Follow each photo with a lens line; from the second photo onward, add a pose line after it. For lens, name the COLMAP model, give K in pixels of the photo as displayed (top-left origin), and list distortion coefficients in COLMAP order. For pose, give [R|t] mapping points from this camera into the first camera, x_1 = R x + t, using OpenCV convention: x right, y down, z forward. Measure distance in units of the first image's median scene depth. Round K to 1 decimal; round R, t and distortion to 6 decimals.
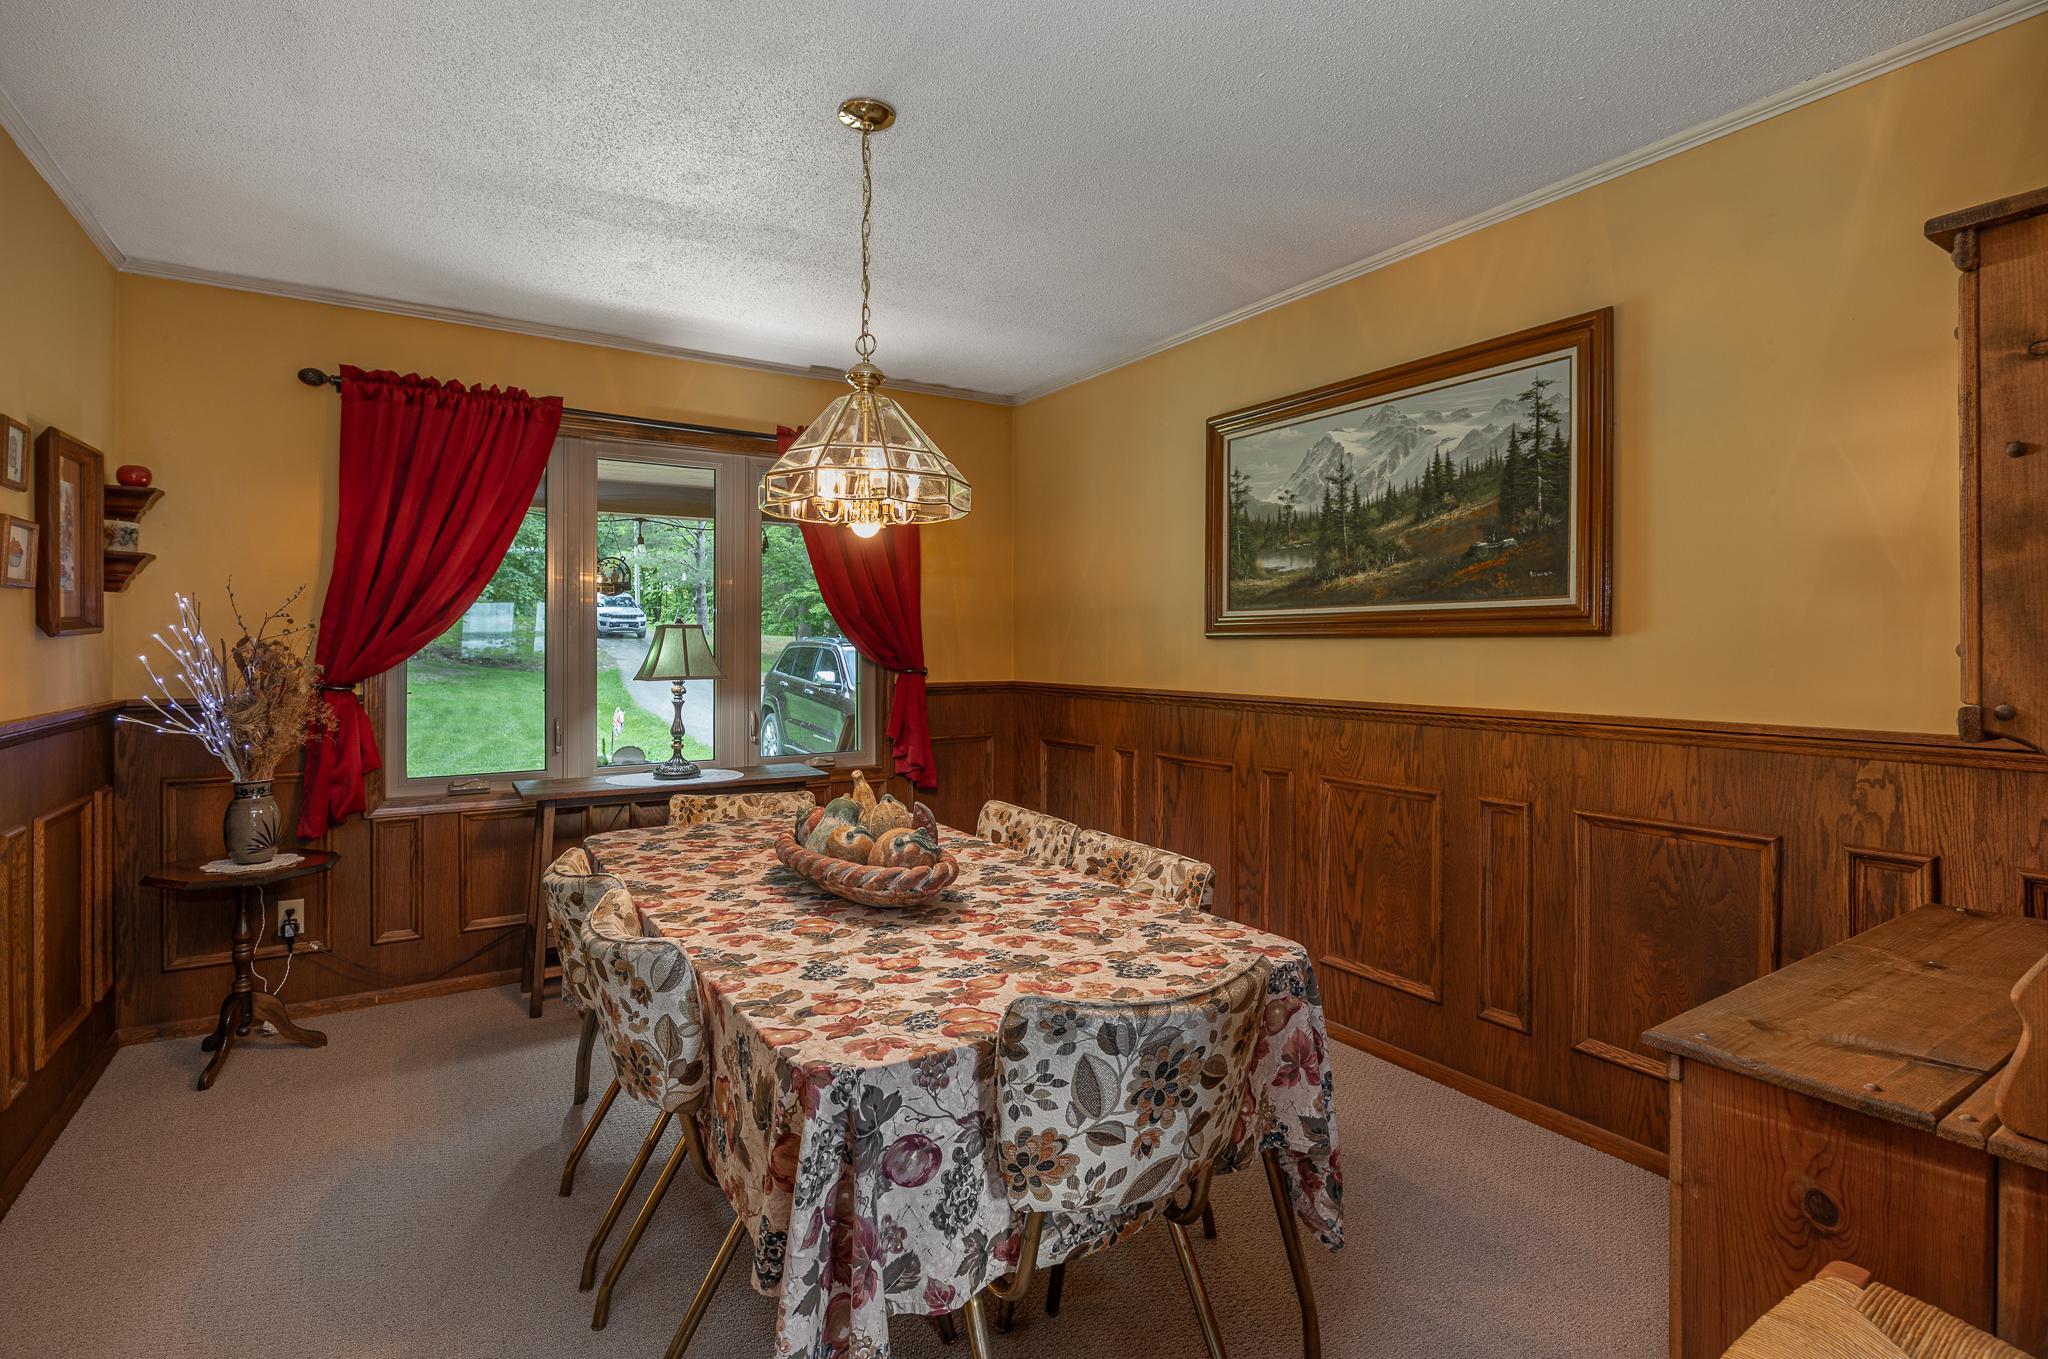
lens RADIAL K [[973.2, 0, 1088.1], [0, 973.2, 648.0], [0, 0, 1]] dist [-0.010858, 0.000464]
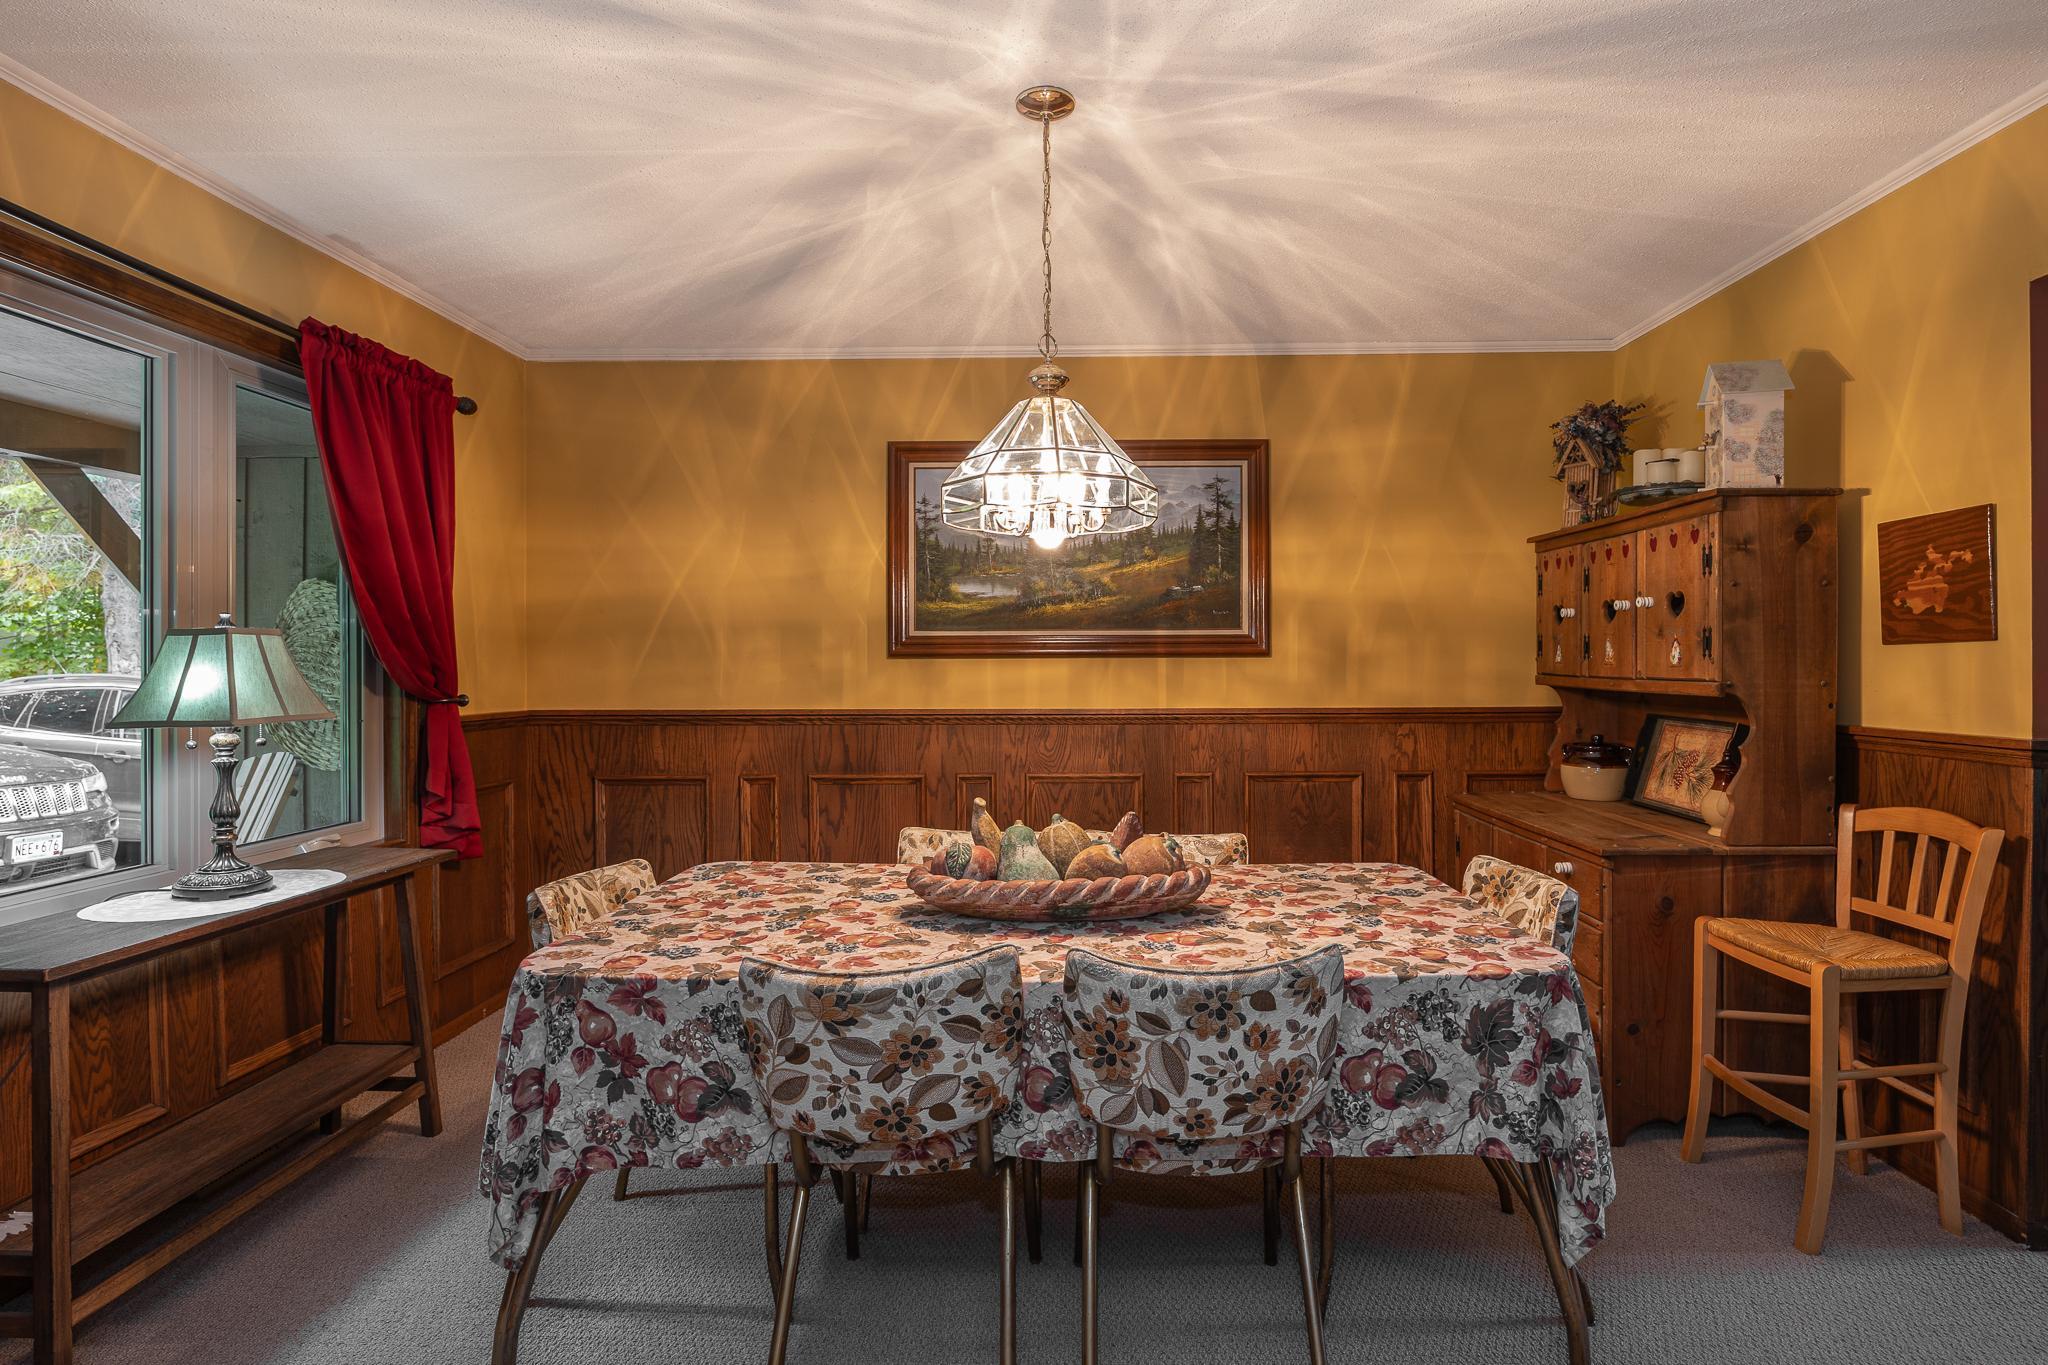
lens RADIAL K [[973.2, 0, 1029.7], [0, 973.2, 676.3], [0, 0, 1]] dist [-0.010858, 0.000464]
pose [[0.578792, -0.010702, 0.815405, -0.826510], [0.006133, 0.999943, 0.008770, 0.003614], [-0.815452, -0.000075, 0.578825, 0.375278]]
